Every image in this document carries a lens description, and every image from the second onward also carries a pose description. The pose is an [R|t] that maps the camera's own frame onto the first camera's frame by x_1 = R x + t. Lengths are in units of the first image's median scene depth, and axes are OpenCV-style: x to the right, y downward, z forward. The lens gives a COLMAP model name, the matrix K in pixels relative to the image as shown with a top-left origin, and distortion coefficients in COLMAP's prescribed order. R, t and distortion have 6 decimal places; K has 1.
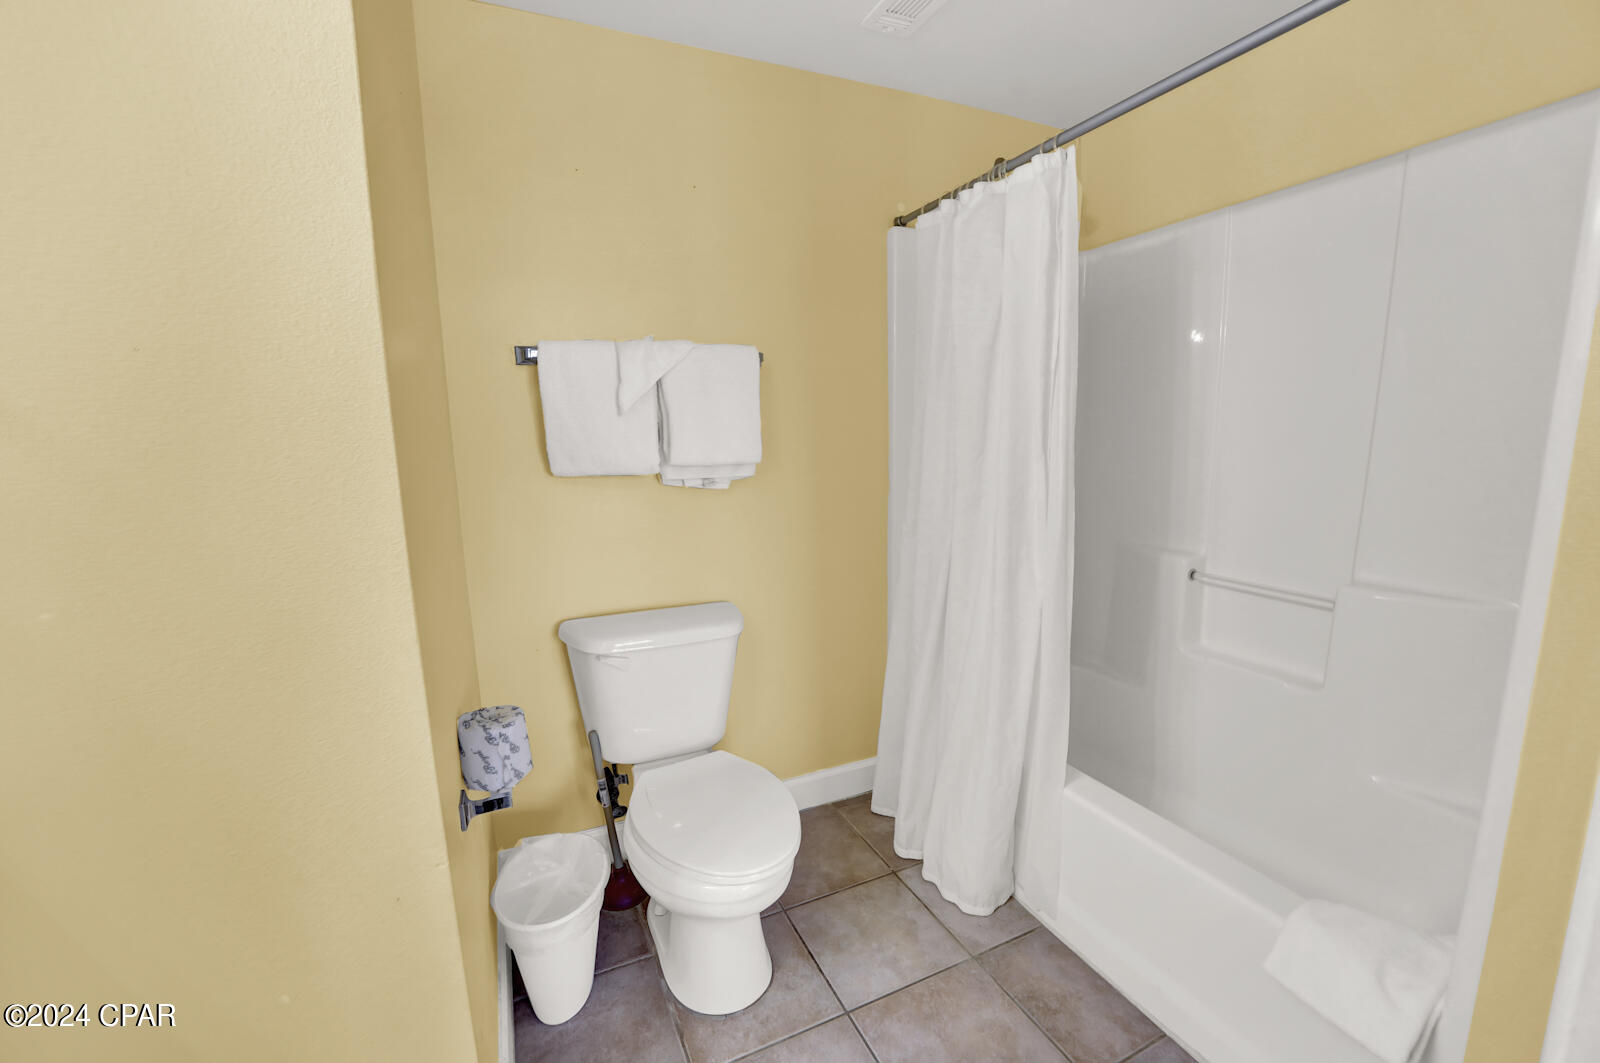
lens RADIAL K [[653.2, 0, 805.5], [0, 653.2, 534.3], [0, 0, 1]] dist [-0.025351, -0.000197]
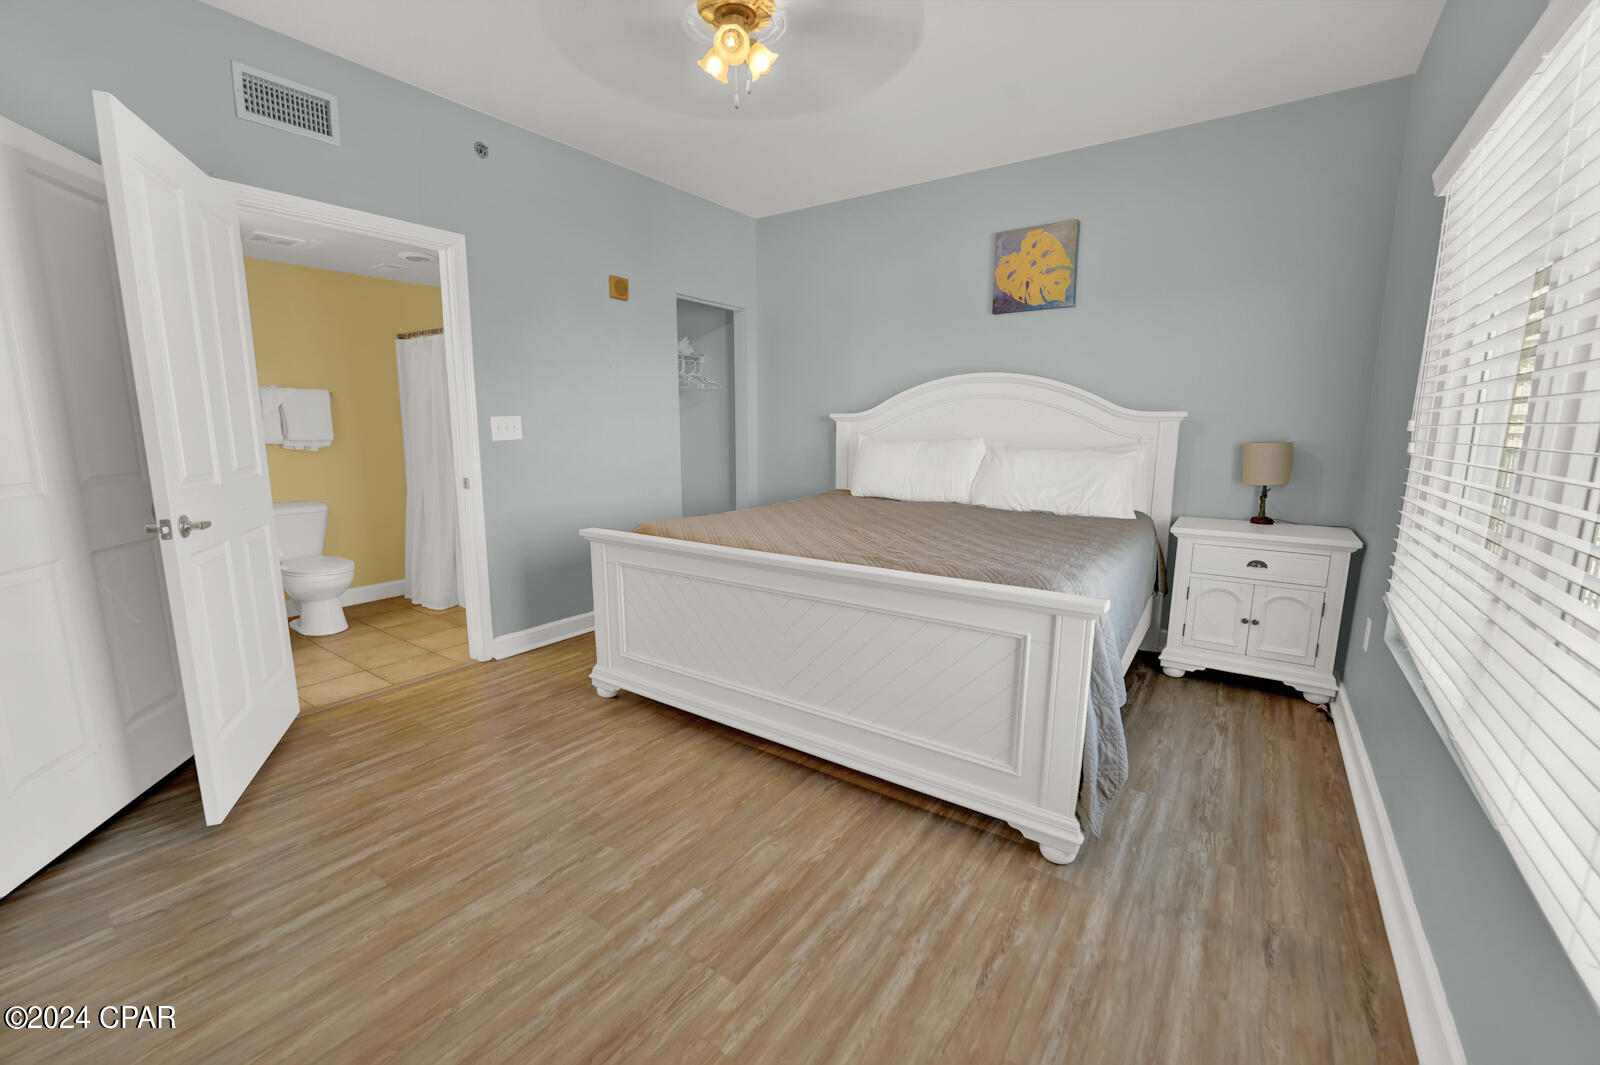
lens RADIAL K [[653.2, 0, 795.2], [0, 653.2, 537.0], [0, 0, 1]] dist [-0.025351, -0.000197]
pose [[0.858309, -0.054589, 0.510222, 0.156594], [0.050448, 0.998485, 0.021964, 0.274287], [-0.510648, 0.006888, 0.859762, -1.859477]]
